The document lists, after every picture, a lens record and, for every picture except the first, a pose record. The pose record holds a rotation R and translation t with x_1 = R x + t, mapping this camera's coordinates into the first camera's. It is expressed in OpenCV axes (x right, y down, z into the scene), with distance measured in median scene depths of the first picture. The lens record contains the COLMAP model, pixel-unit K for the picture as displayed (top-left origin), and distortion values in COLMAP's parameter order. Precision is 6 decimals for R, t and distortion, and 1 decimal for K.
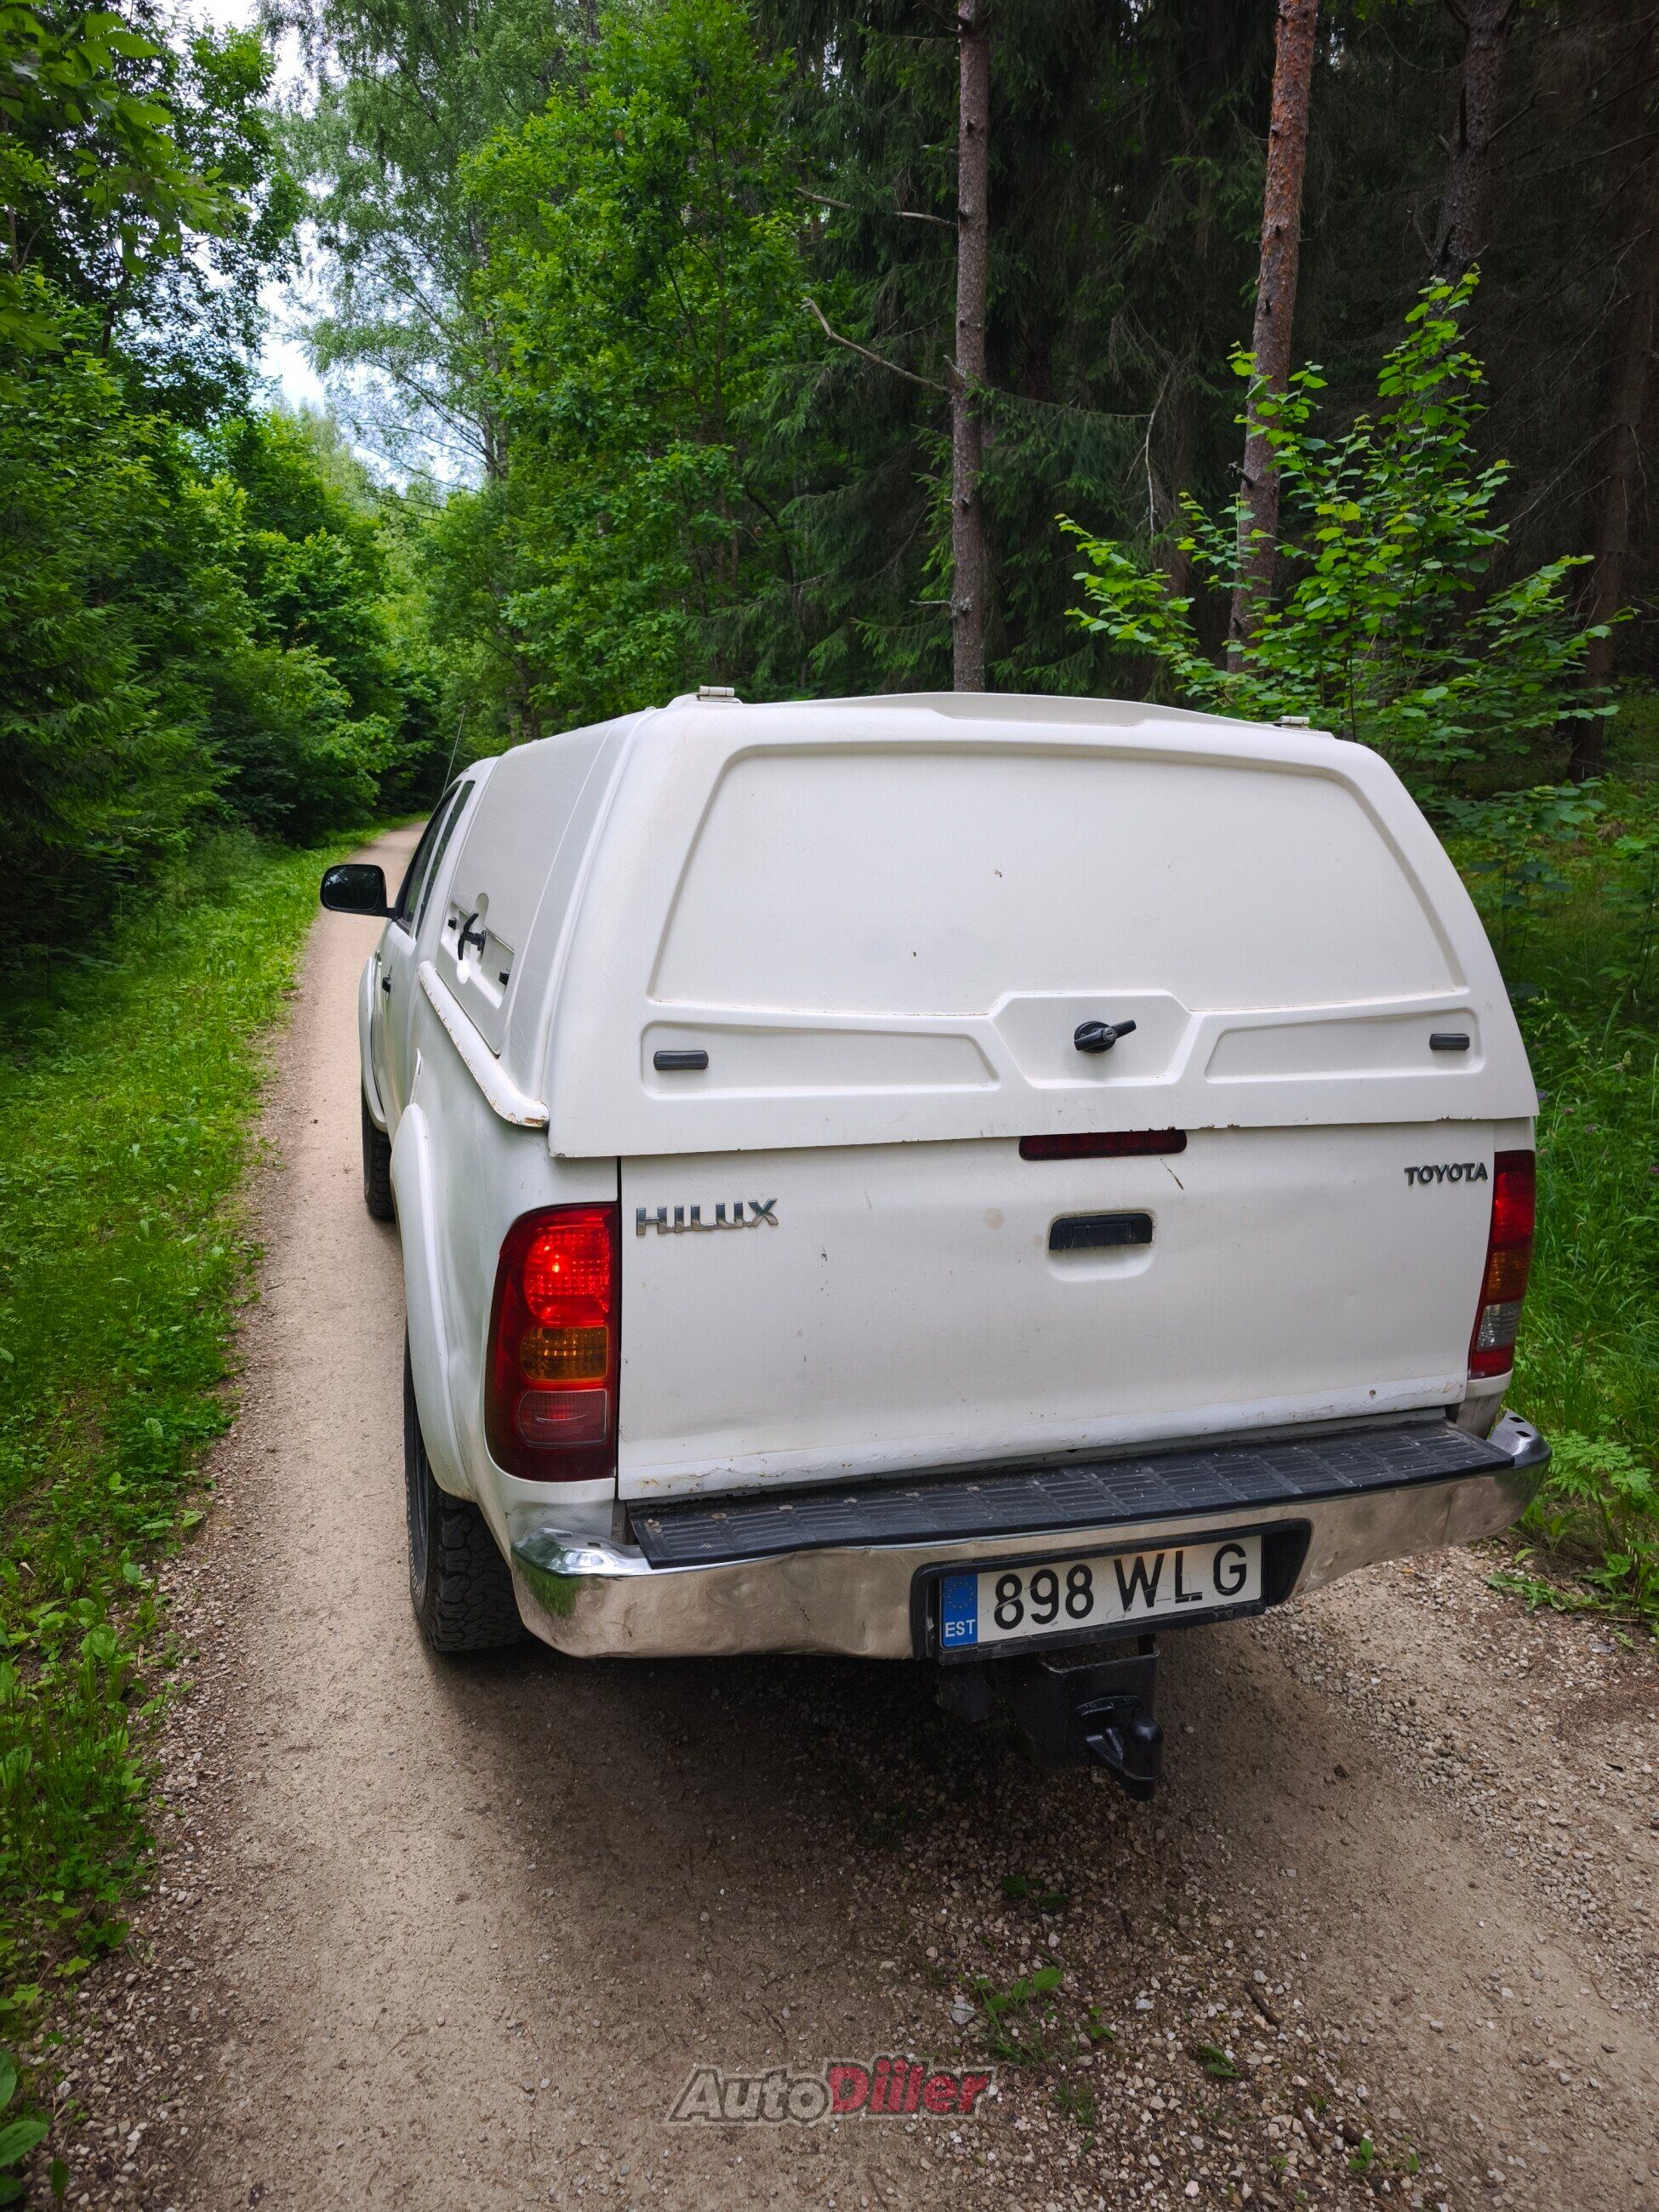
lens RADIAL K [[1480.6, 0, 825.3], [0, 1480.6, 1090.3], [0, 0, 1]] dist [0.011621, -0.011361]
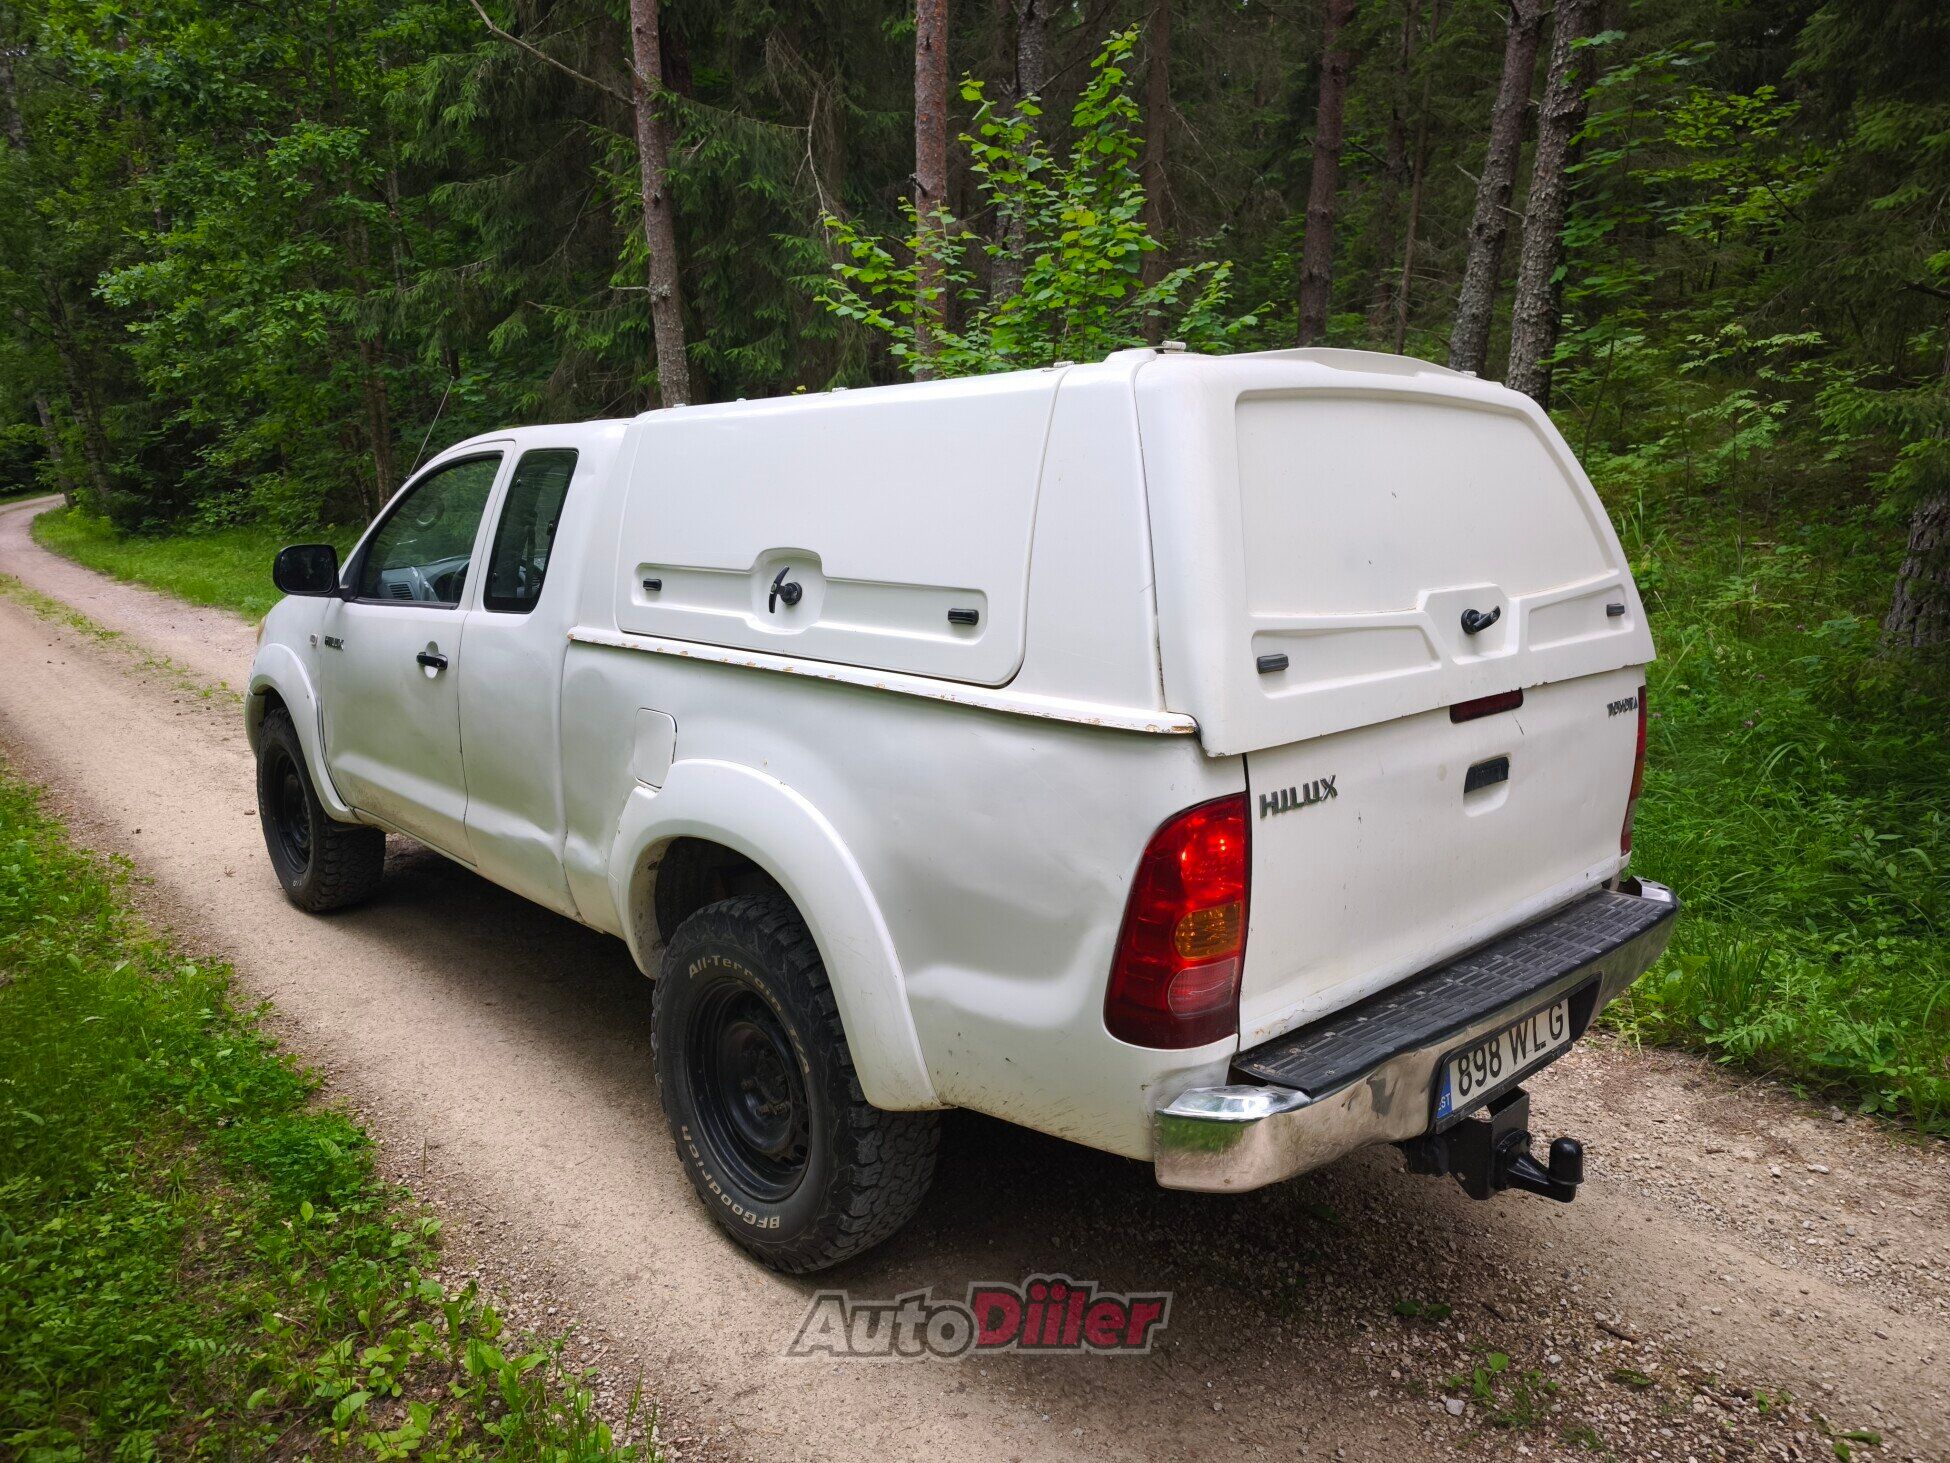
lens RADIAL K [[1305.2, 0, 970.2], [0, 1305.2, 749.3], [0, 0, 1]] dist [0.011621, -0.011361]
pose [[0.913746, -0.115363, 0.389563, -0.620598], [0.109228, 0.993292, 0.037947, -0.015854], [-0.391328, 0.007877, 0.920218, 0.133177]]
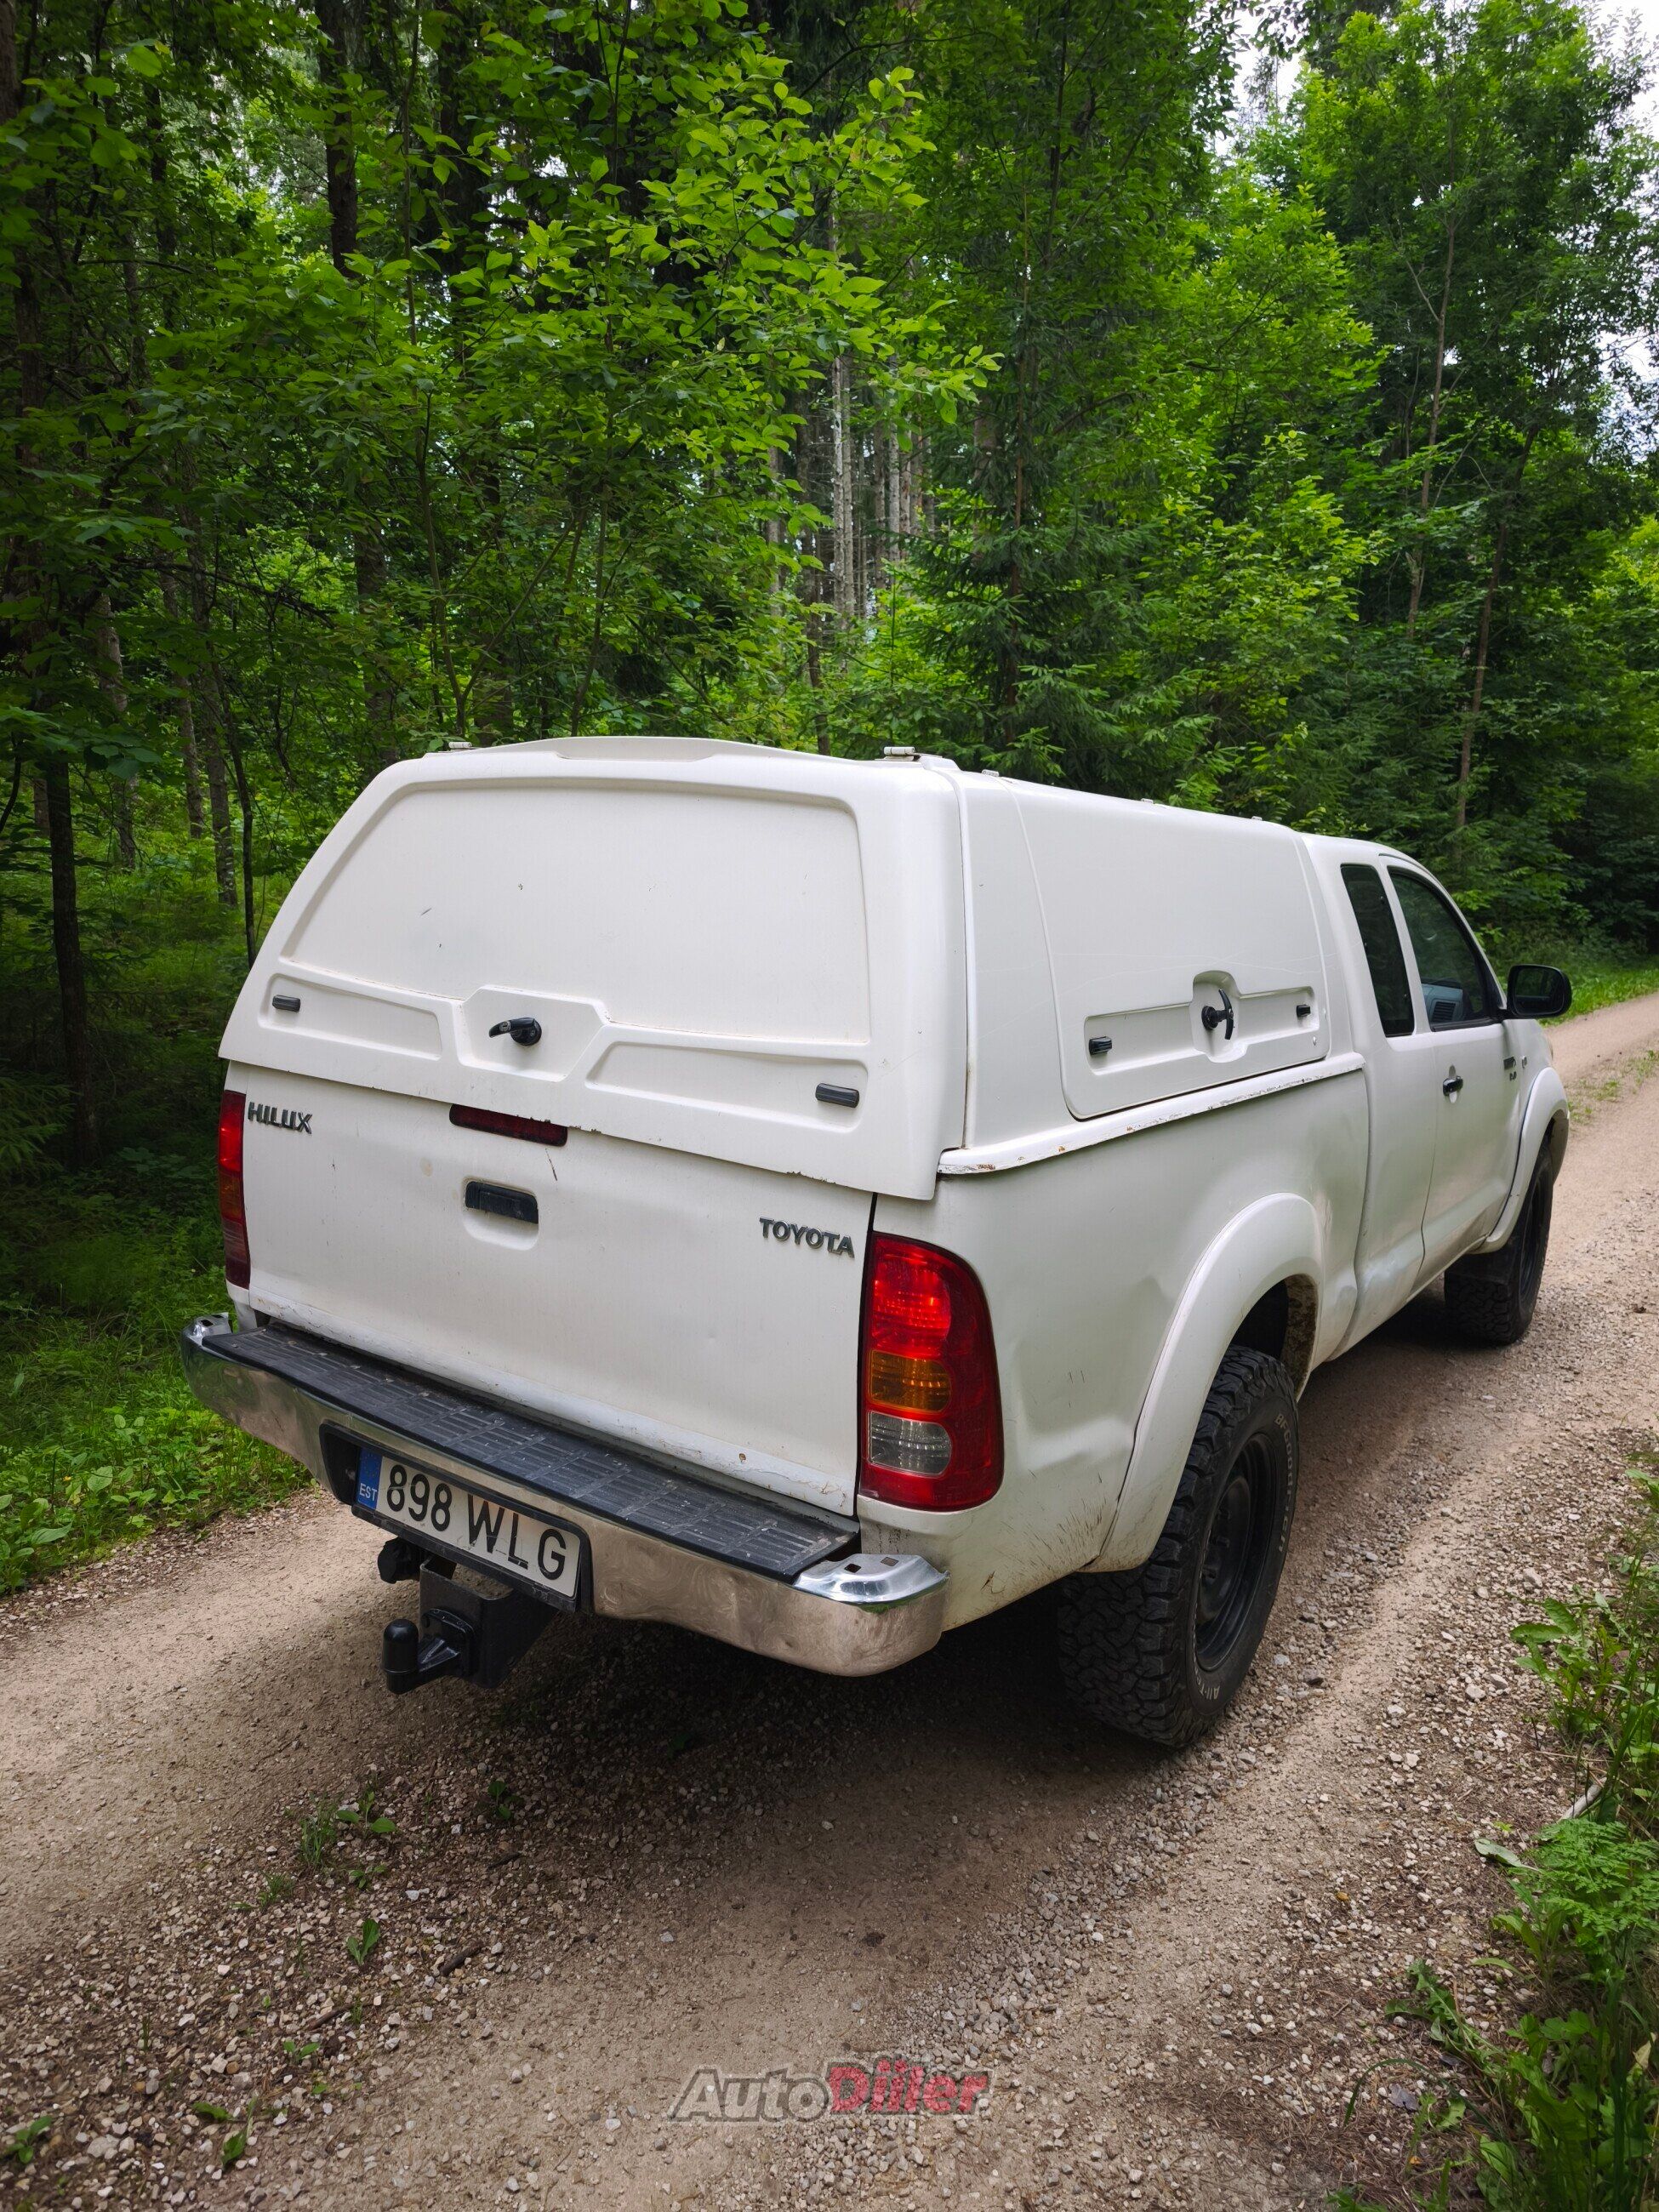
lens RADIAL K [[1480.6, 0, 831.1], [0, 1480.6, 1103.7], [0, 0, 1]] dist [0.011621, -0.011361]
pose [[0.614782, 0.136313, -0.776828, 1.151282], [-0.183792, 0.982595, 0.026967, -0.052254], [0.766983, 0.126196, 0.629135, 0.450057]]
